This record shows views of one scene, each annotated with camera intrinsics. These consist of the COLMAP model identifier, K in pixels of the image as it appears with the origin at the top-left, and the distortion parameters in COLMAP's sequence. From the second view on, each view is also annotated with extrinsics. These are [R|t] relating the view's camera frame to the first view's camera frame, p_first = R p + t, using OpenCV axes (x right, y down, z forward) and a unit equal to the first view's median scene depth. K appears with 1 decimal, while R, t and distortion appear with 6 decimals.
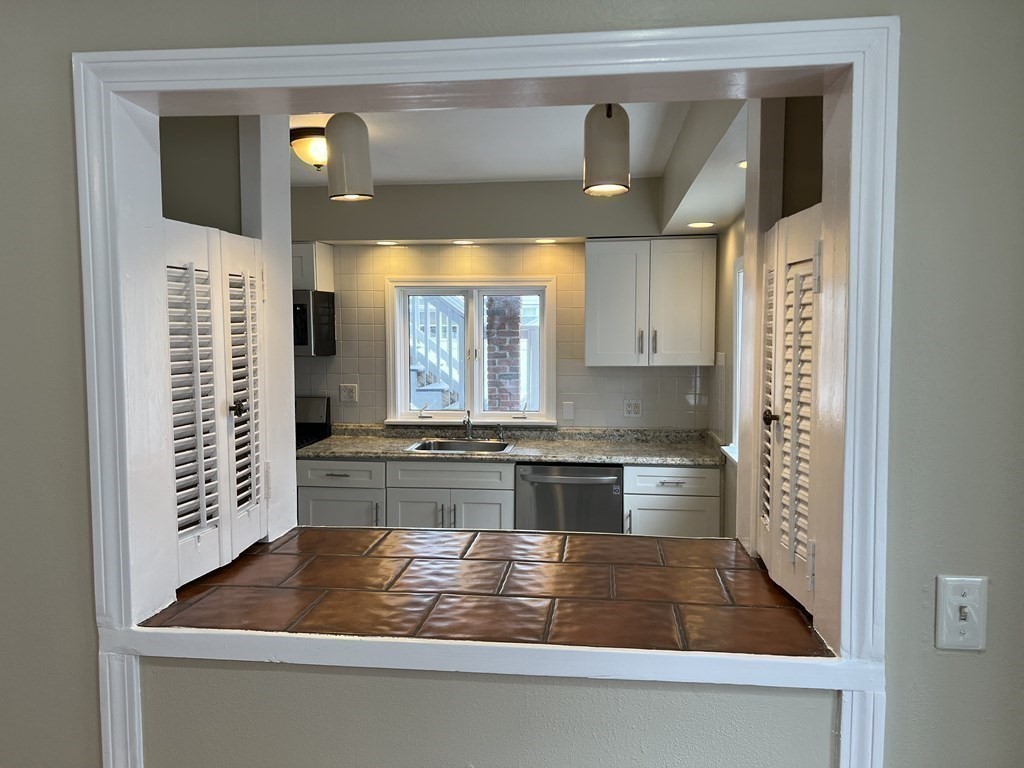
lens RADIAL K [[760.7, 0, 517.0], [0, 760.7, 382.9], [0, 0, 1]] dist [0.088578, -0.001367]
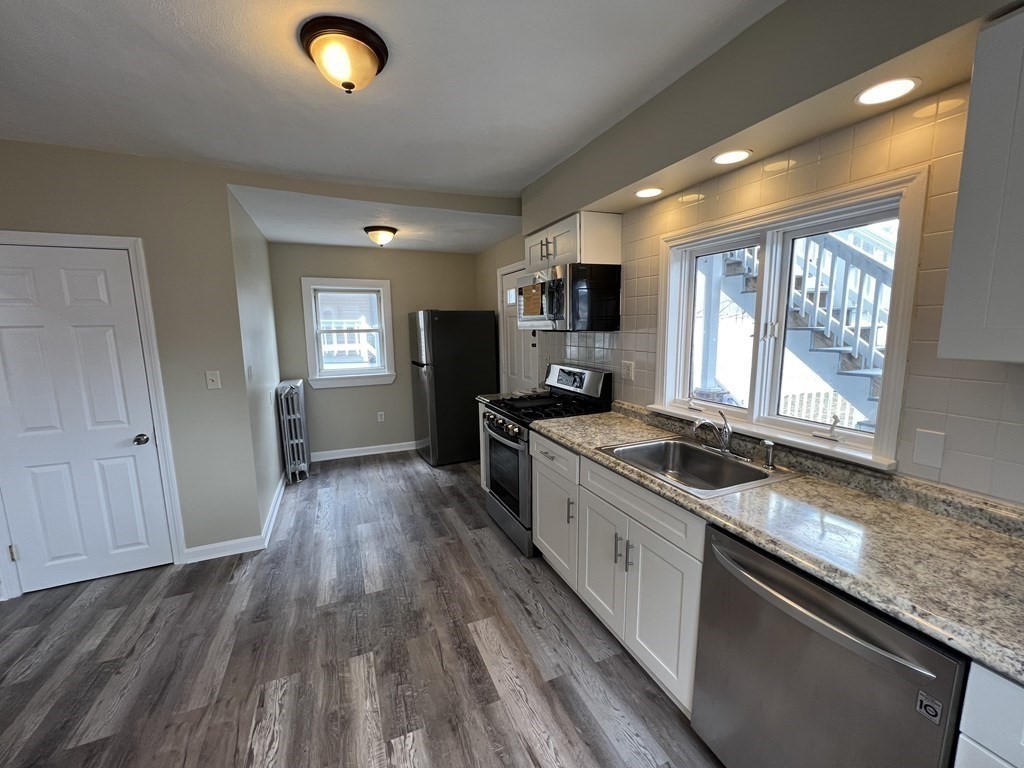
lens RADIAL K [[411.1, 0, 510.6], [0, 411.1, 384.4], [0, 0, 1]] dist [-0.001917, 0.000121]
pose [[0.490886, 0.120133, -0.862901, 0.158173], [-0.048764, 0.992683, 0.110461, -0.019686], [0.869858, -0.012145, 0.493153, 0.639125]]
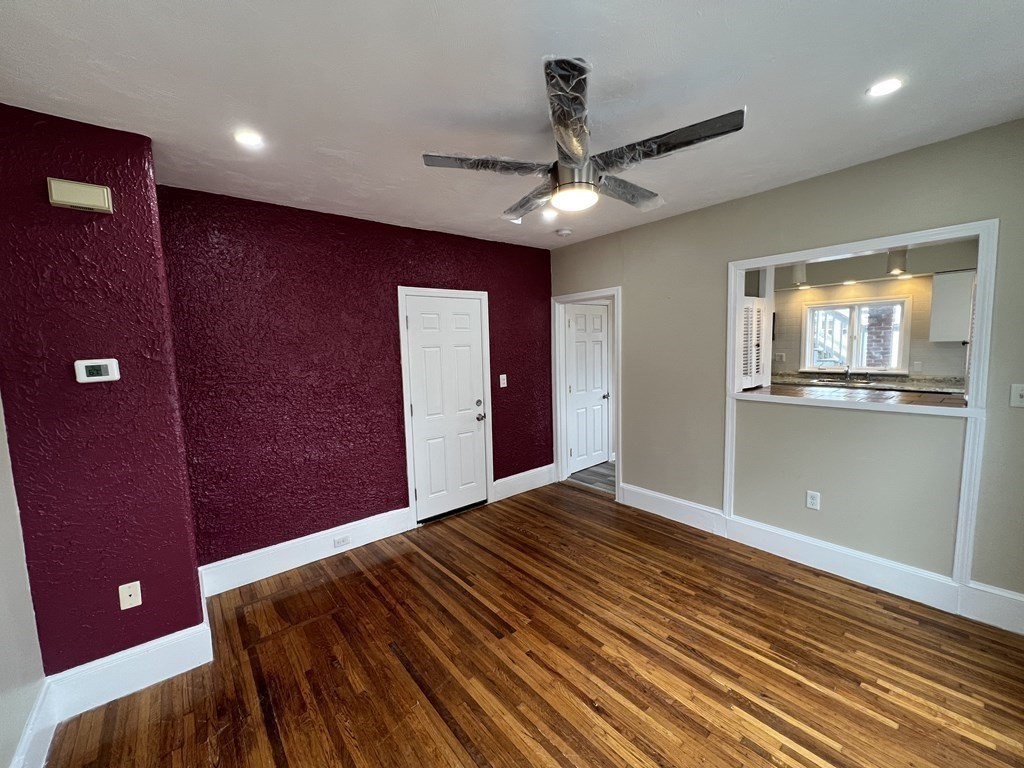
lens RADIAL K [[411.1, 0, 511.0], [0, 411.1, 383.1], [0, 0, 1]] dist [-0.001917, 0.000121]
pose [[0.717080, 0.046463, -0.695441, 0.054647], [-0.018919, 0.998705, 0.047217, 0.047984], [0.696735, -0.020701, 0.717030, -0.413282]]
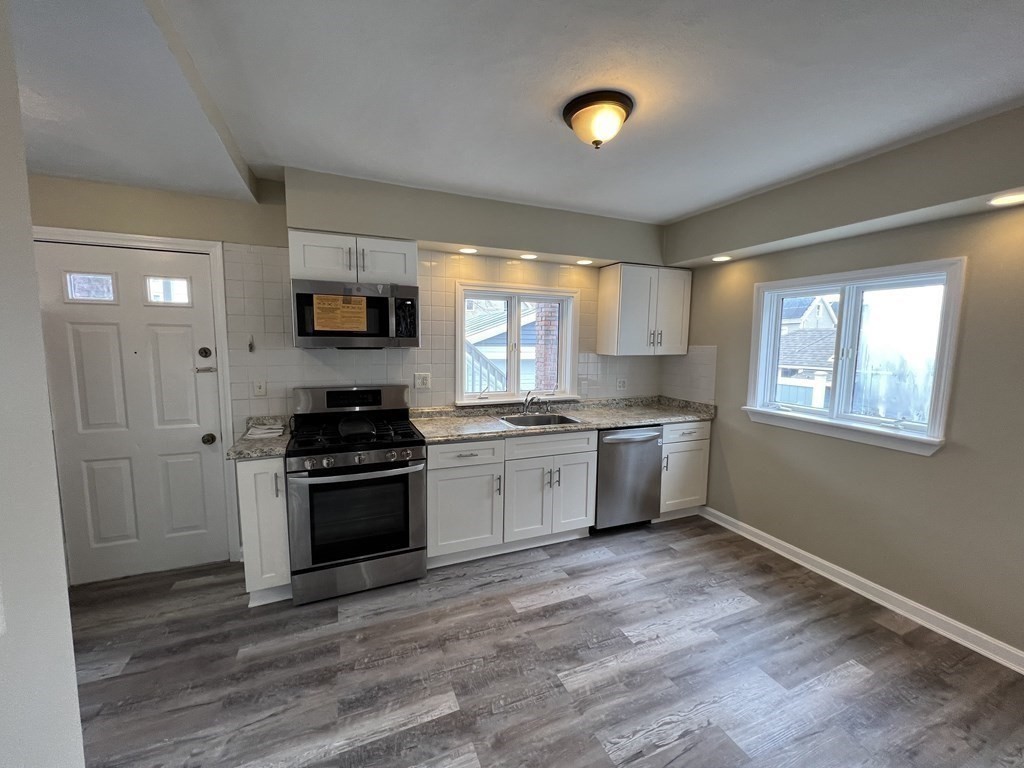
lens RADIAL K [[411.1, 0, 509.5], [0, 411.1, 384.7], [0, 0, 1]] dist [-0.001917, 0.000121]
pose [[0.870708, -0.040701, 0.490114, -0.421276], [0.021968, 0.998794, 0.043918, -0.005096], [-0.491310, -0.027473, 0.870551, 0.413222]]
